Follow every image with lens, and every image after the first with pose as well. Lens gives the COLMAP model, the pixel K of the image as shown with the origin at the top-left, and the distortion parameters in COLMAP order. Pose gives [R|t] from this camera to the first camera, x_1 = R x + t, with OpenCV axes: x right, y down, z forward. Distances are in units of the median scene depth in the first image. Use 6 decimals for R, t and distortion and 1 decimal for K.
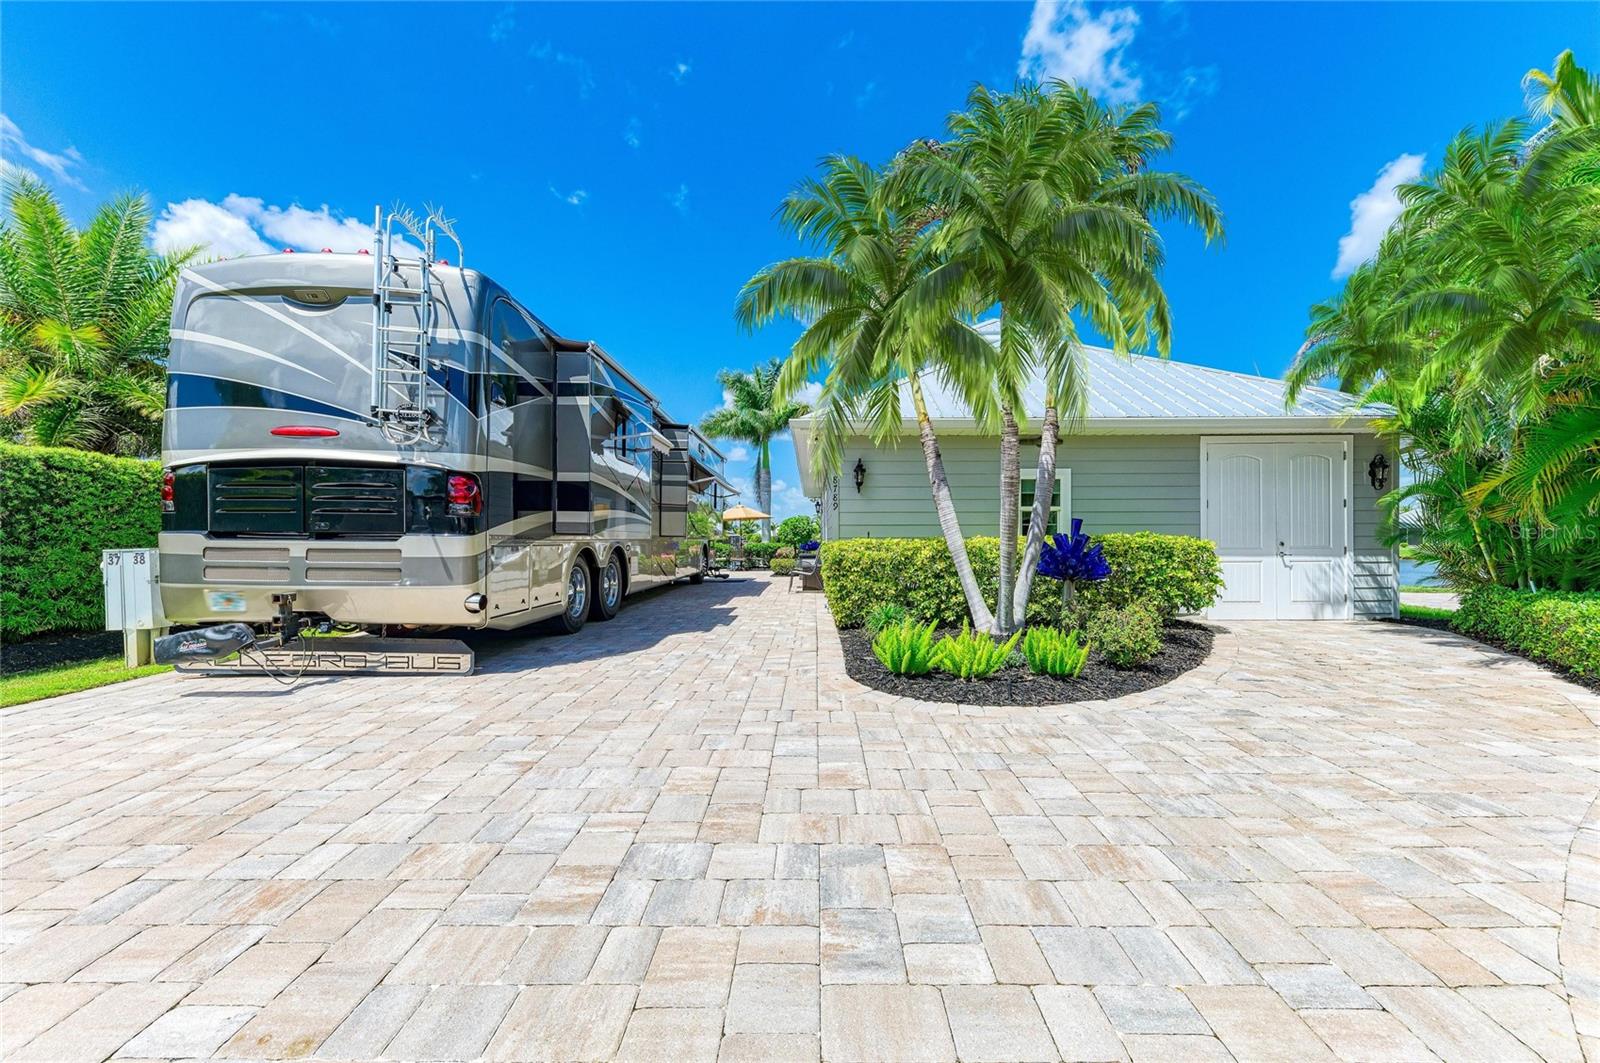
lens RADIAL K [[626.4, 0, 805.6], [0, 626.4, 532.3], [0, 0, 1]] dist [0.003222, -0.000494]
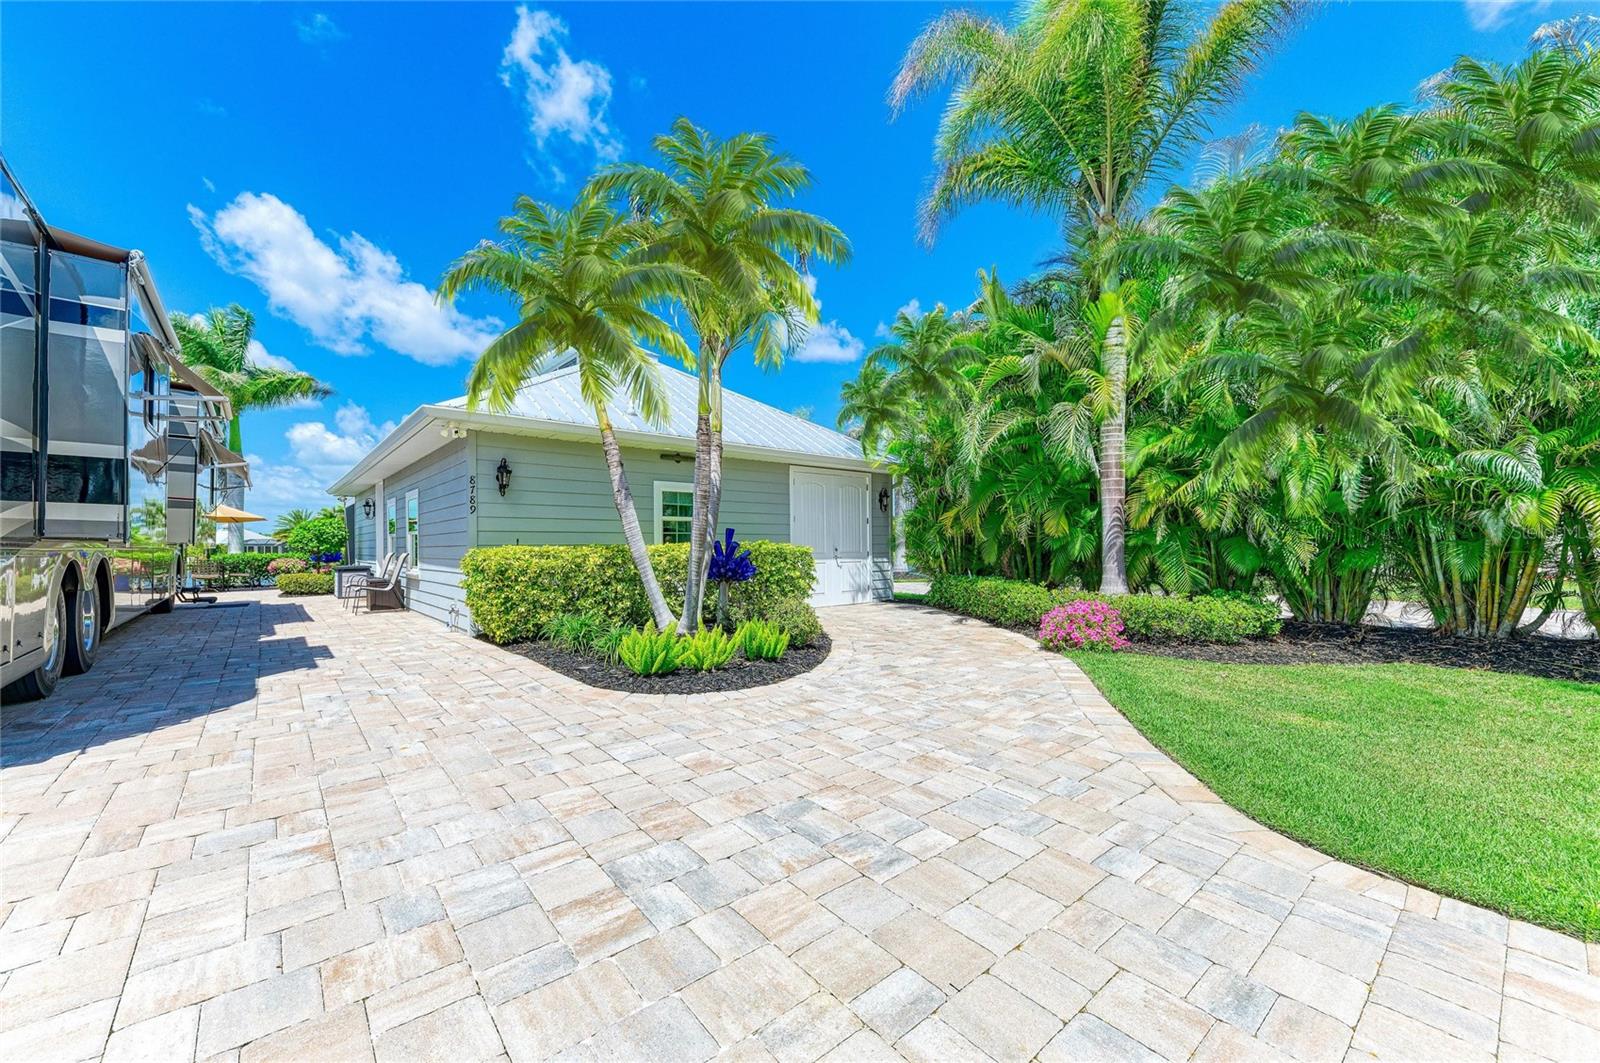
lens RADIAL K [[626.4, 0, 805.6], [0, 626.4, 532.3], [0, 0, 1]] dist [0.003222, -0.000494]
pose [[0.753789, 0.013486, 0.656978, -0.335253], [-0.004682, 0.999874, -0.015152, 0.003106], [-0.657100, 0.008346, 0.753757, 0.039333]]
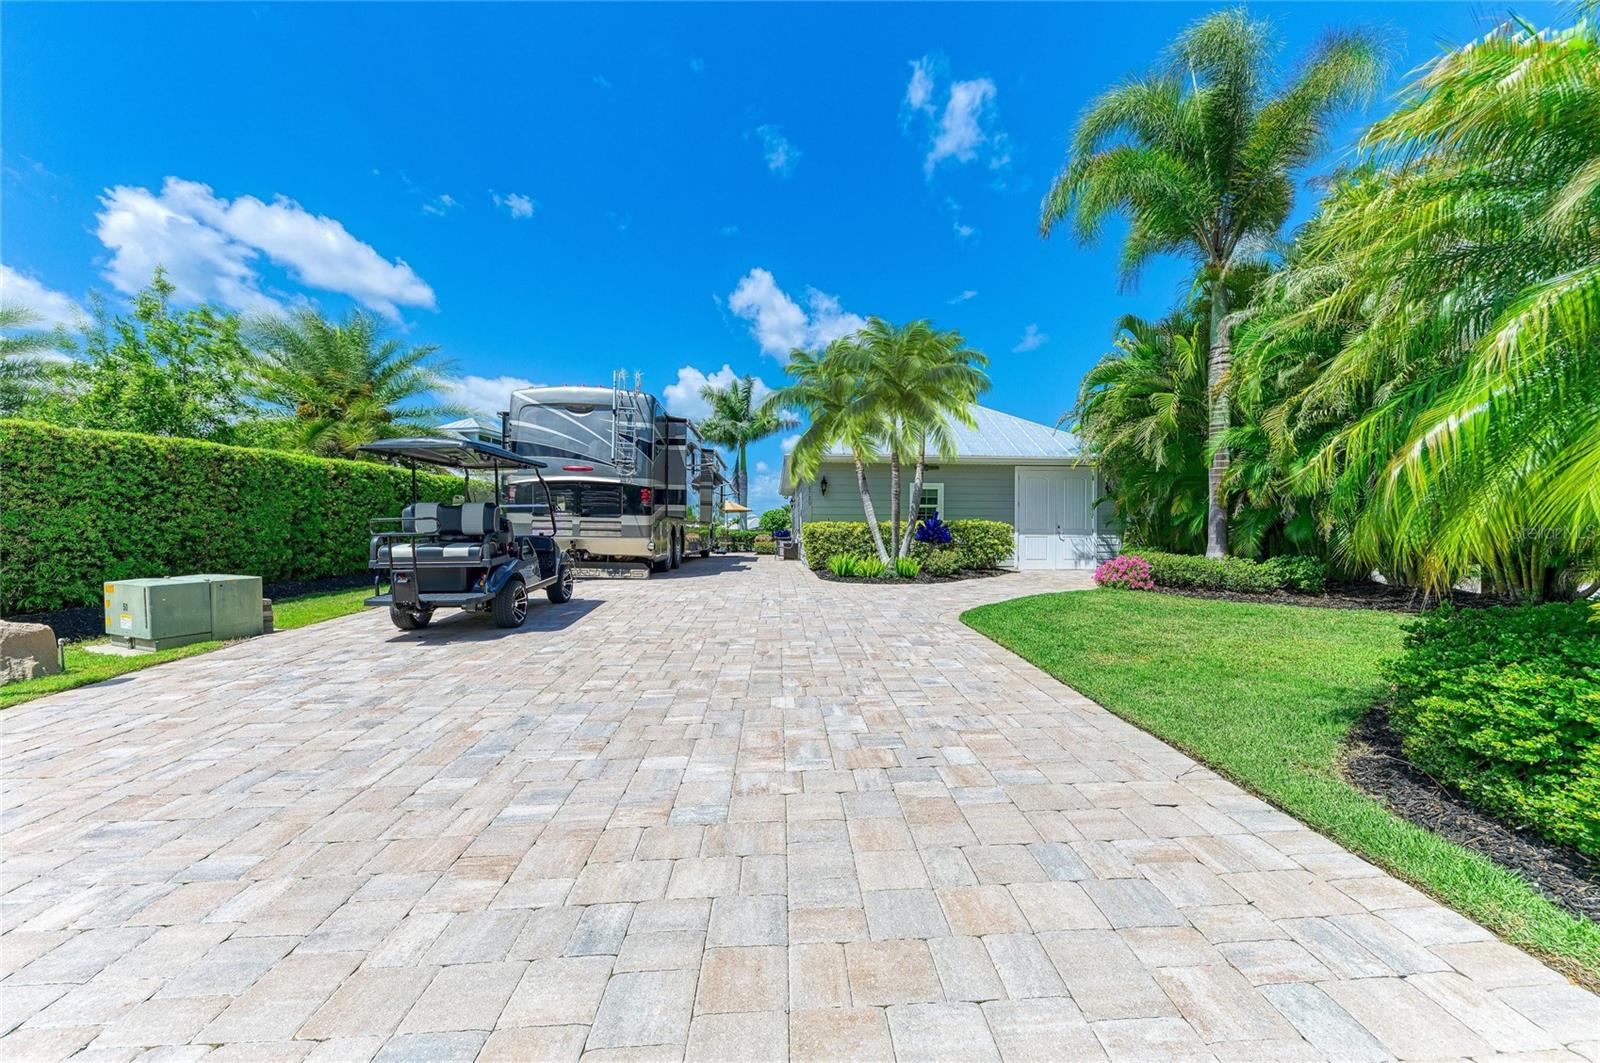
lens RADIAL K [[626.4, 0, 805.6], [0, 626.4, 532.3], [0, 0, 1]] dist [0.003222, -0.000494]
pose [[0.997856, 0.007493, 0.065023, -0.139822], [-0.008078, 0.999929, 0.008736, 0.042583], [-0.064953, -0.009242, 0.997846, -1.342867]]
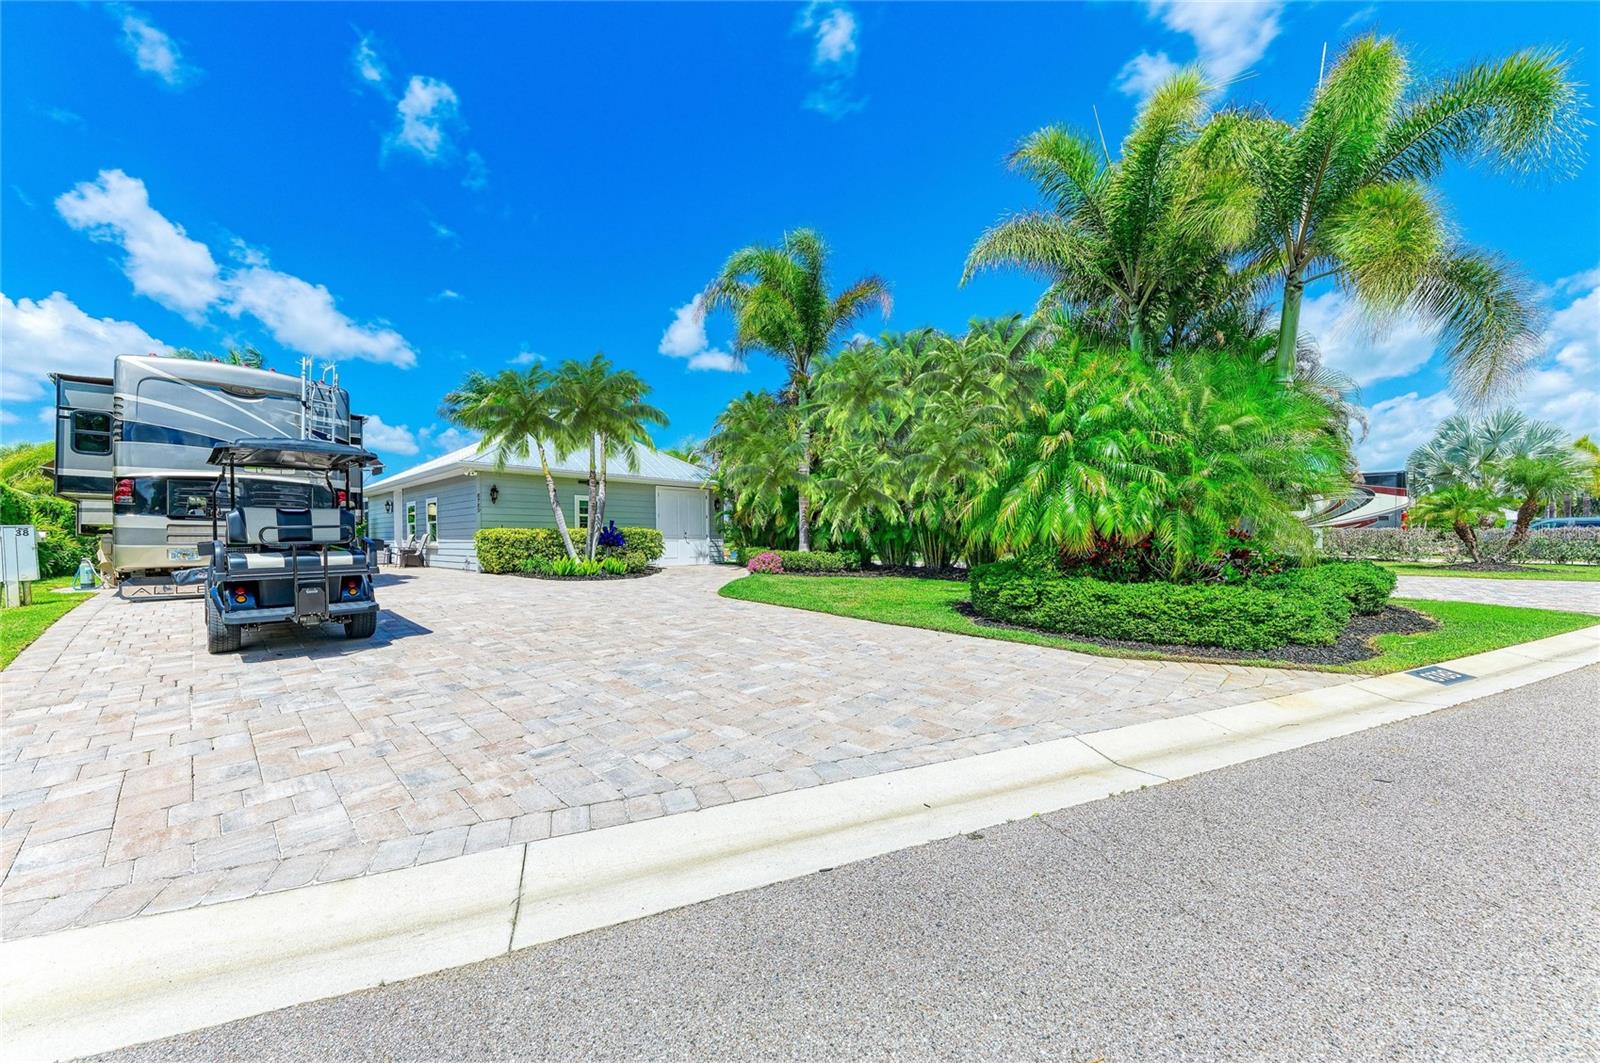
lens RADIAL K [[575.7, 0, 804.8], [0, 575.7, 535.0], [0, 0, 1]] dist [0.000329, 0.000020]
pose [[0.679917, 0.005399, 0.733269, -0.969646], [-0.007340, 0.999973, -0.000557, 0.042315], [-0.733252, -0.005003, 0.679938, -1.471808]]
